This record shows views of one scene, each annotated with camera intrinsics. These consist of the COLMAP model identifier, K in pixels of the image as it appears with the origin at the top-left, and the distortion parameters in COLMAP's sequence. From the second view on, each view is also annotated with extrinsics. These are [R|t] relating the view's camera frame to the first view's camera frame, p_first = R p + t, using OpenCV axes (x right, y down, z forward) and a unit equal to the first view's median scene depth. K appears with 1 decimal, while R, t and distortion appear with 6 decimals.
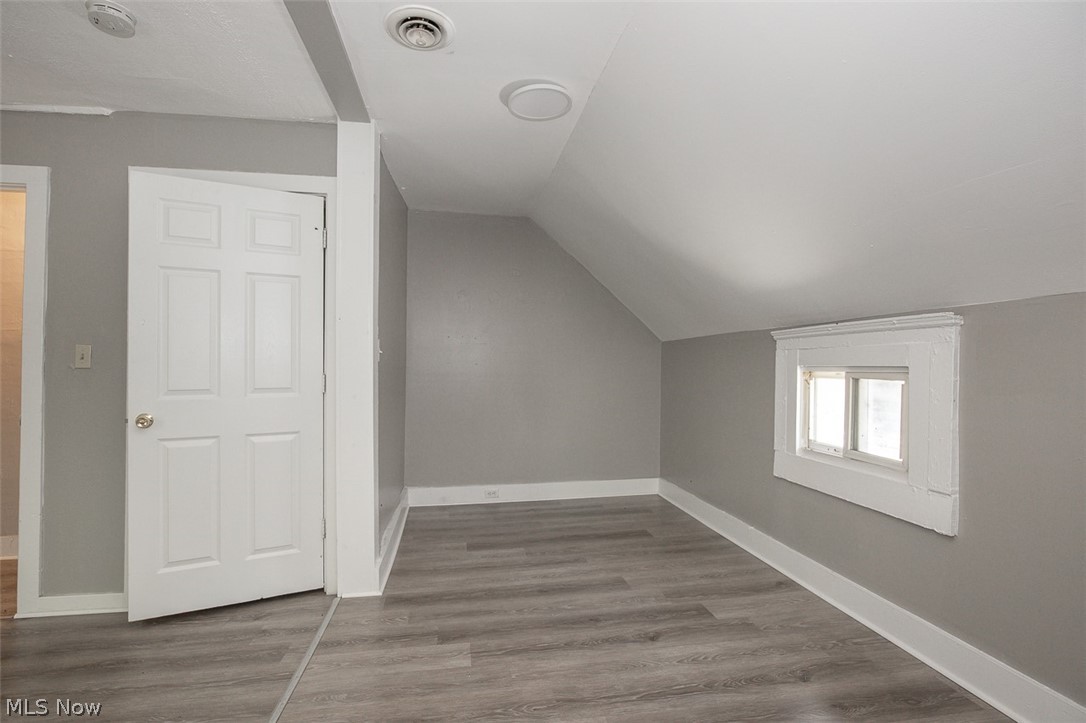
lens RADIAL K [[509.3, 0, 544.4], [0, 509.3, 361.9], [0, 0, 1]] dist [-0.015728, 0.005723]
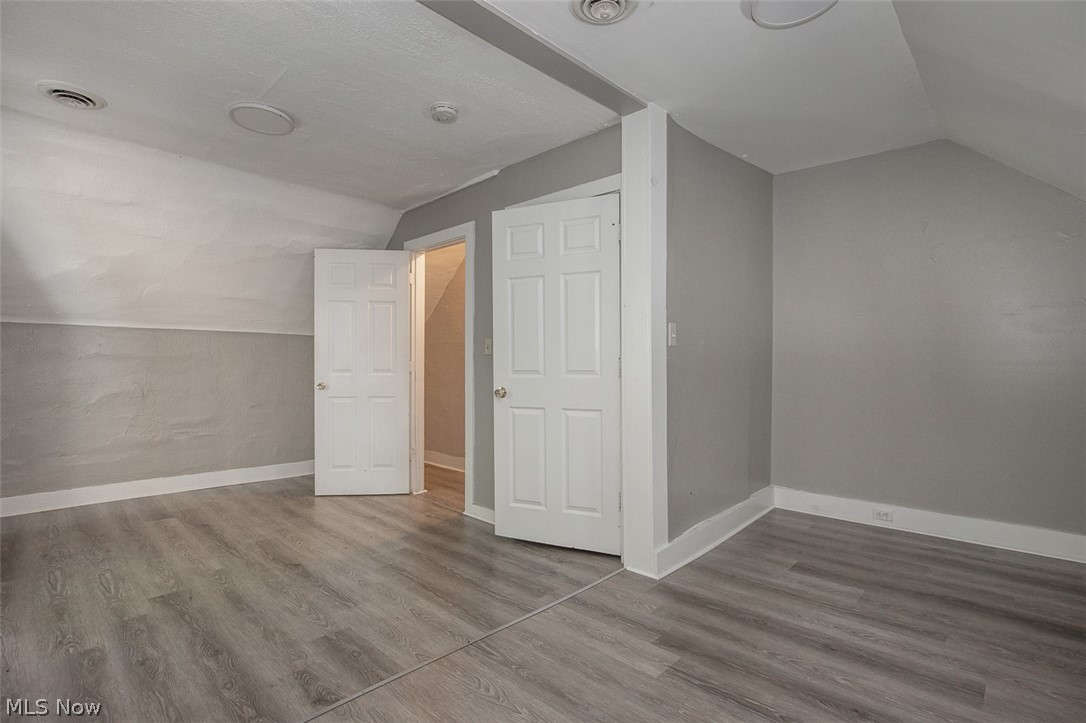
lens RADIAL K [[509.3, 0, 535.7], [0, 509.3, 360.3], [0, 0, 1]] dist [-0.015728, 0.005723]
pose [[0.609781, 0.002707, -0.792565, 0.326055], [0.014529, 0.999788, 0.014594, 0.009548], [0.792437, -0.020415, 0.609612, 0.210521]]
